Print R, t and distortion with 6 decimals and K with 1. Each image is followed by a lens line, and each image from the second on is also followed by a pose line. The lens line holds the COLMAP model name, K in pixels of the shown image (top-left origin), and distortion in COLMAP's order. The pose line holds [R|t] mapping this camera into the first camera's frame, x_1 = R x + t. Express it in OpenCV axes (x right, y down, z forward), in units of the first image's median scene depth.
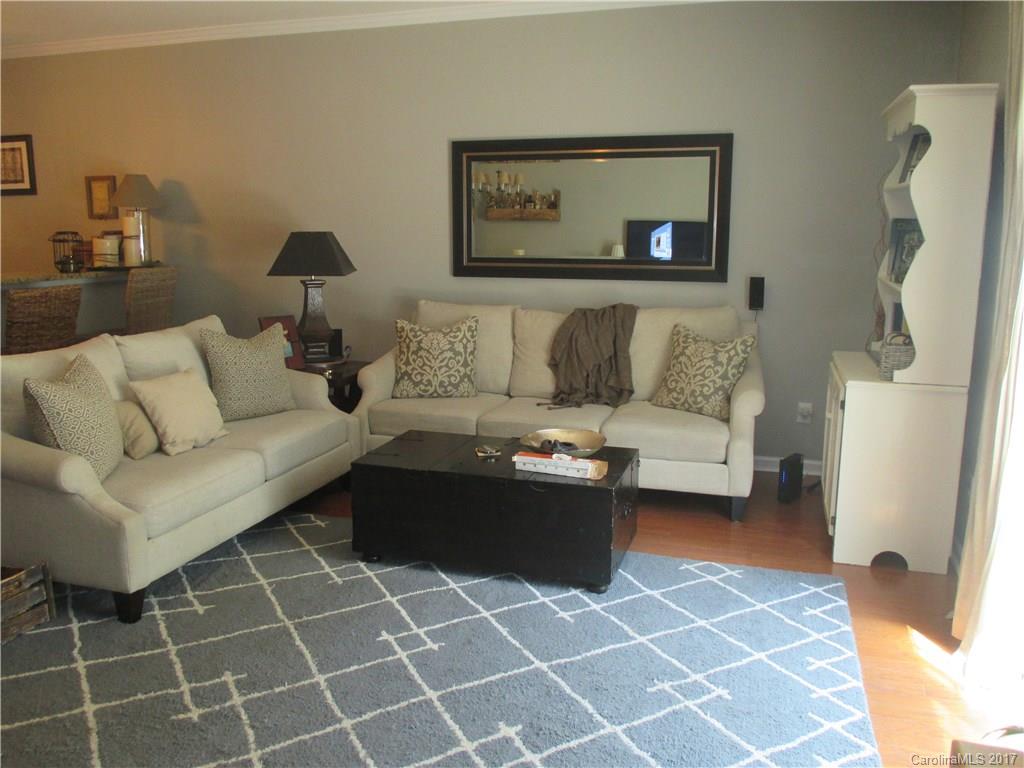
lens RADIAL K [[852.6, 0, 511.7], [0, 852.6, 383.1], [0, 0, 1]] dist [-0.008635, -0.000761]
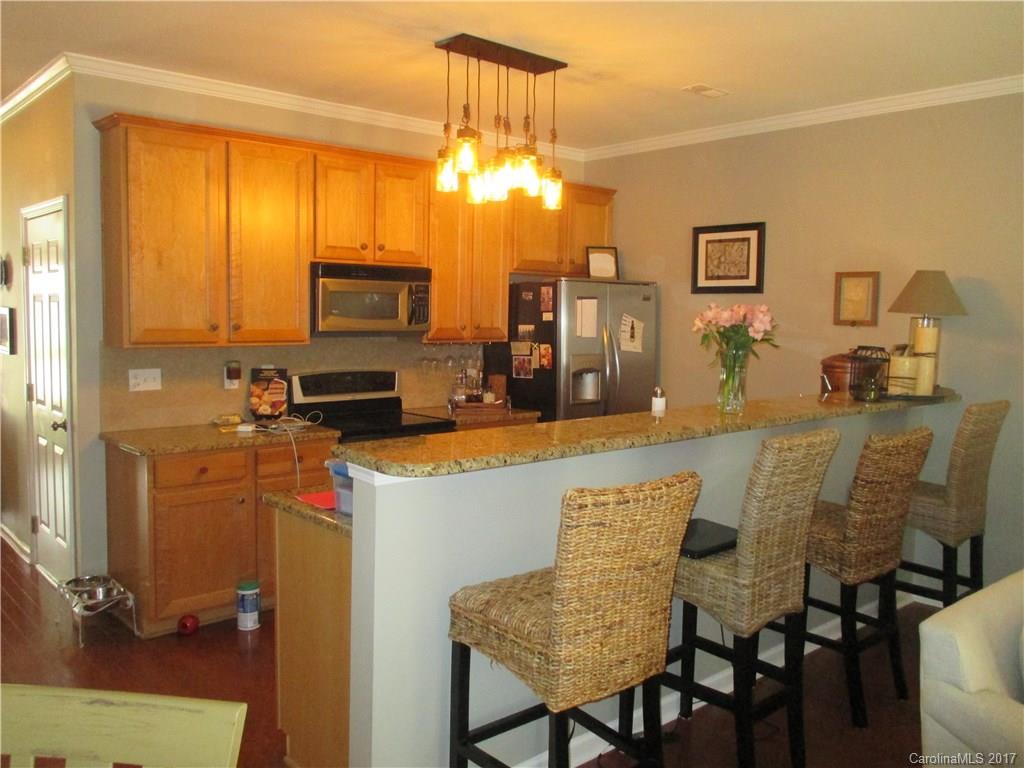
lens RADIAL K [[852.6, 0, 511.9], [0, 852.6, 381.9], [0, 0, 1]] dist [-0.008635, -0.000761]
pose [[0.870069, 0.067133, -0.488336, -0.368106], [-0.118260, 0.990178, -0.074581, -0.047526], [0.478533, 0.122641, 0.869463, 0.180857]]
